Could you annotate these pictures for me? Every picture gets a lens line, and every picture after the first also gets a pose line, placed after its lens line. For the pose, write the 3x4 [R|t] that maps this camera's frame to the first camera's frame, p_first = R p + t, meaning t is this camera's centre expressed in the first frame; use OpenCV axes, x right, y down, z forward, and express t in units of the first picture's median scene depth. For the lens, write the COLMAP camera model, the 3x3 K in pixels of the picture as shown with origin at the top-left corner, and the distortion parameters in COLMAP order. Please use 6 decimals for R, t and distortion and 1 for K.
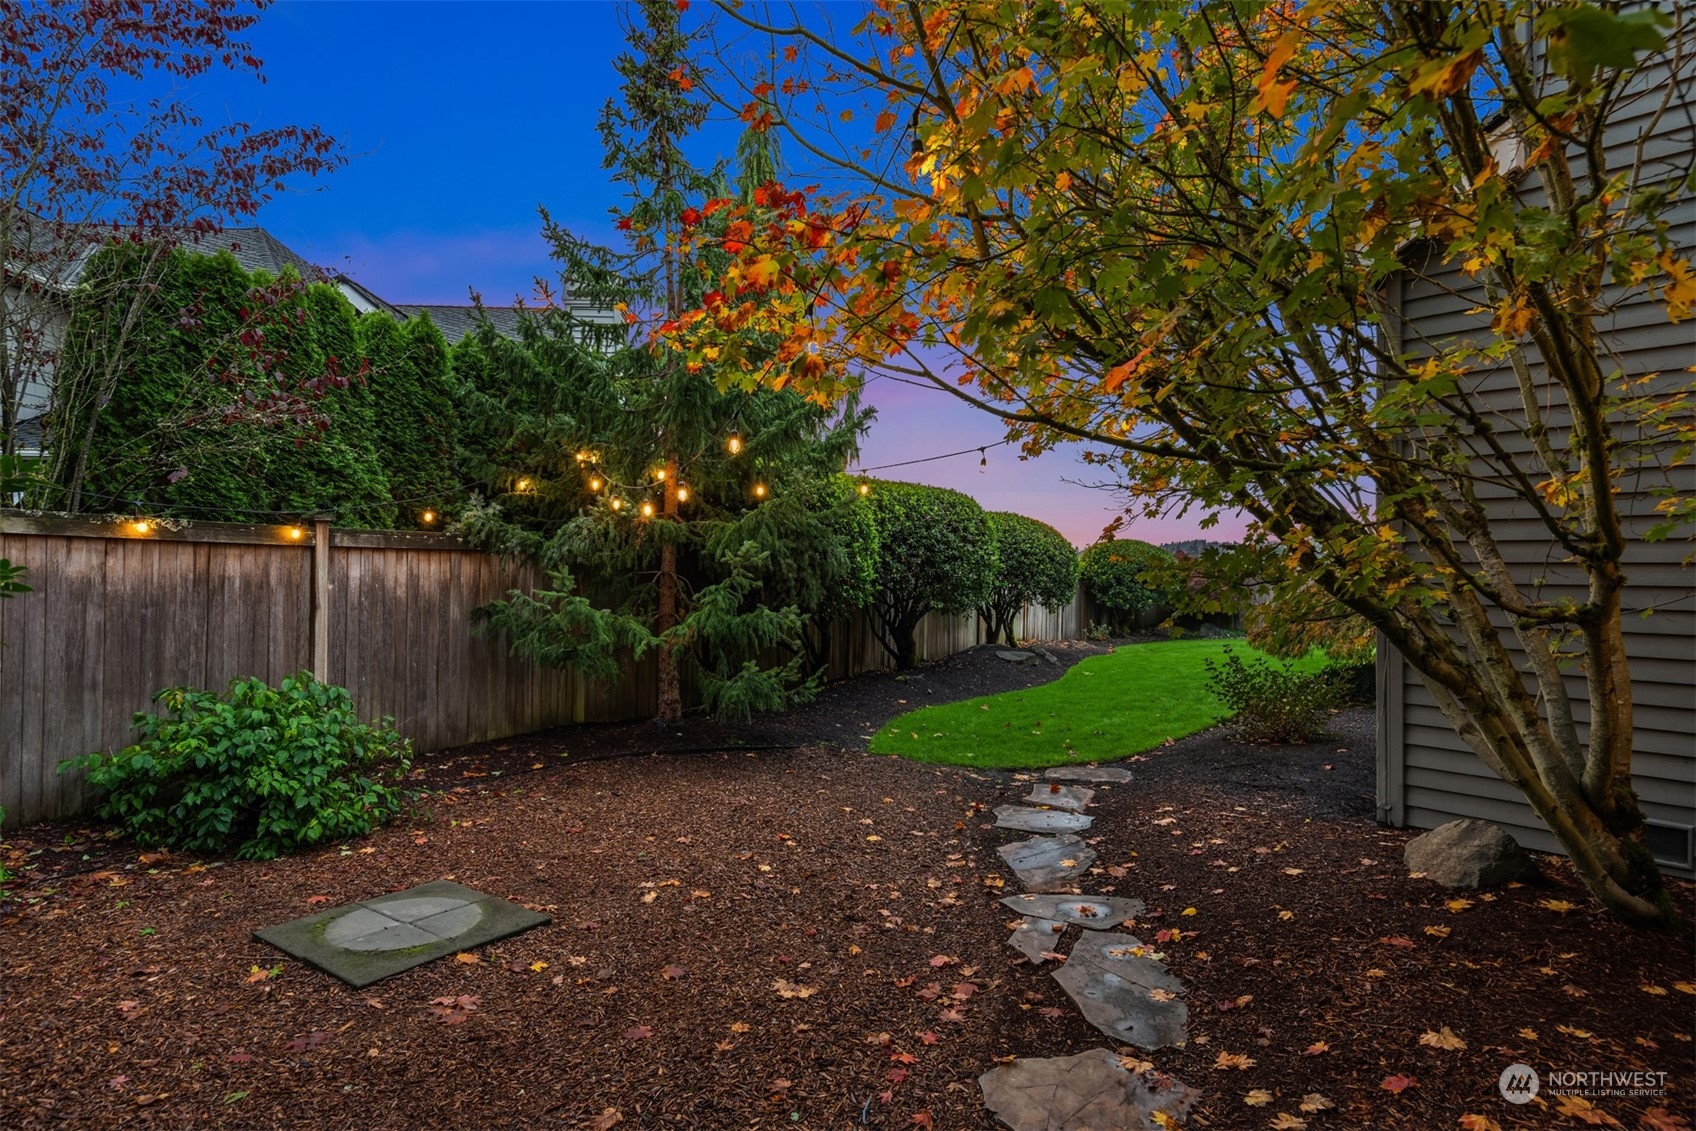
lens RADIAL K [[923.2, 0, 855.9], [0, 923.2, 576.7], [0, 0, 1]] dist [-0.001503, -0.000545]
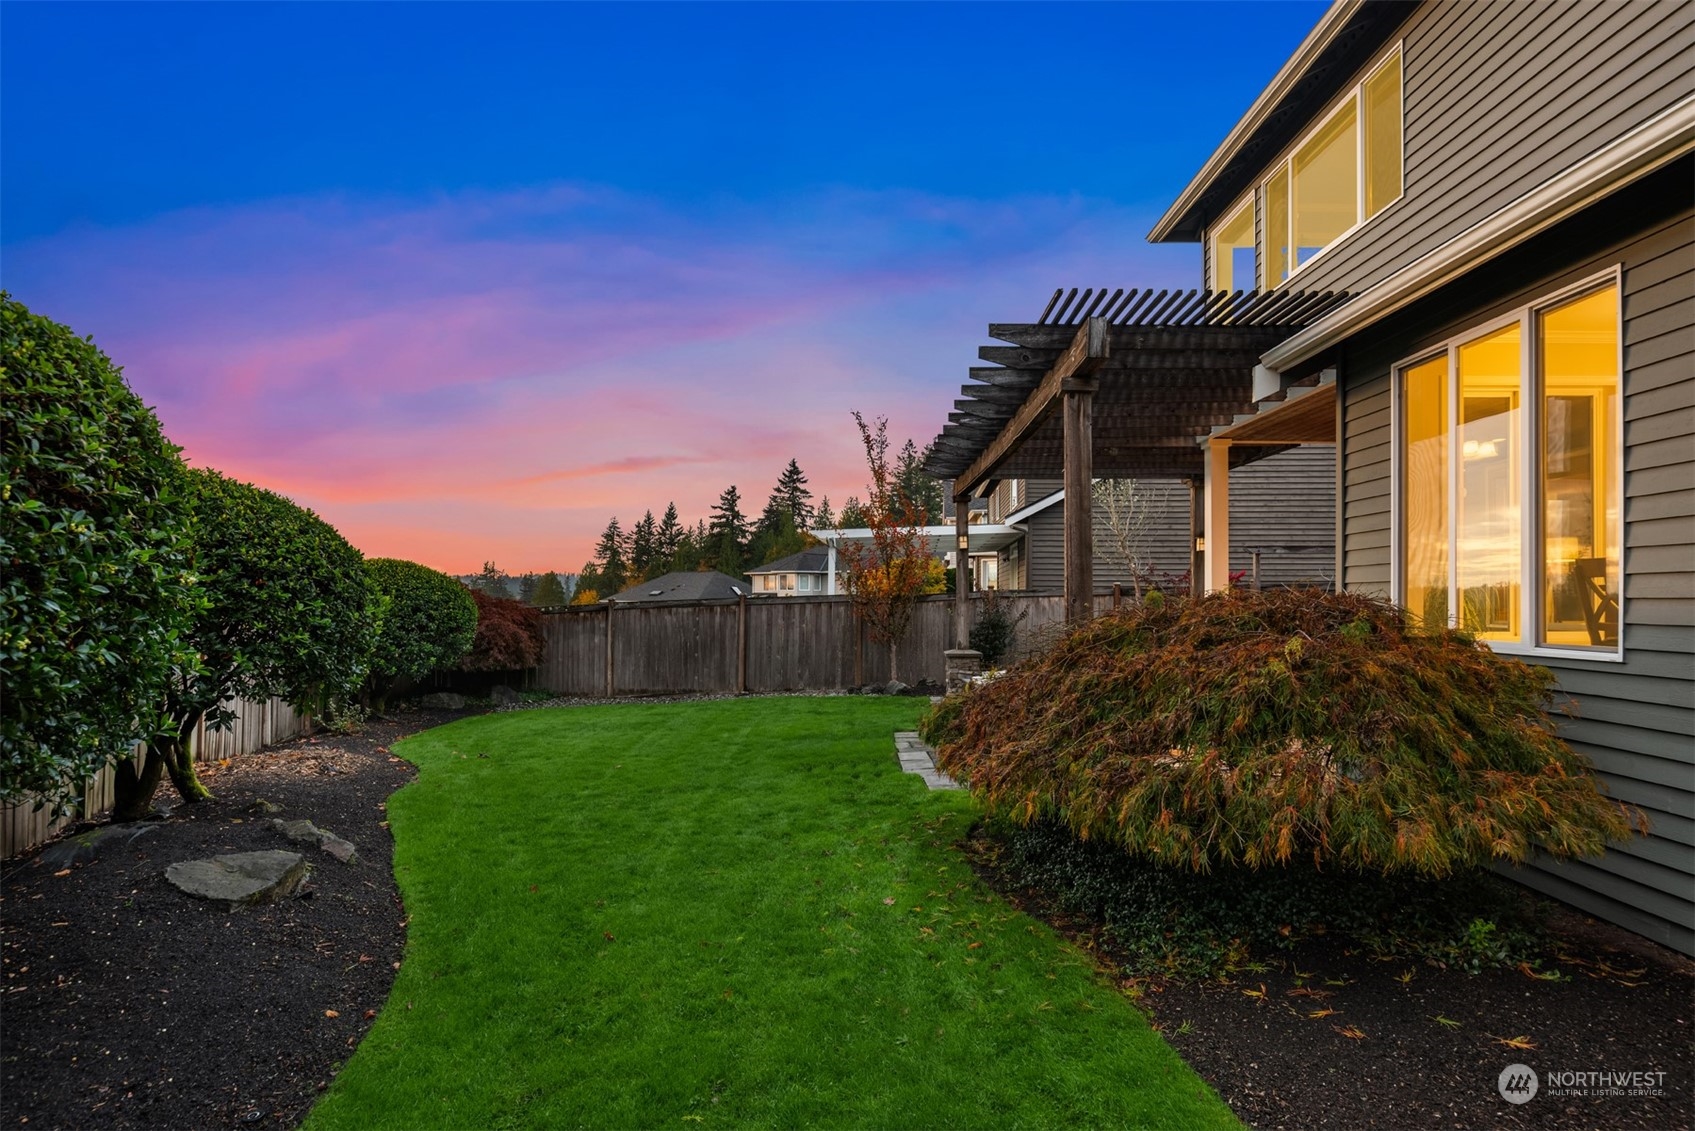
lens RADIAL K [[922.7, 0, 855.4], [0, 922.7, 576.7], [0, 0, 1]] dist [-0.001503, -0.000545]
pose [[0.663984, 0.022593, 0.747405, 0.062234], [0.006852, 0.999318, -0.036294, -0.007540], [-0.747715, 0.029220, 0.663376, 0.544871]]
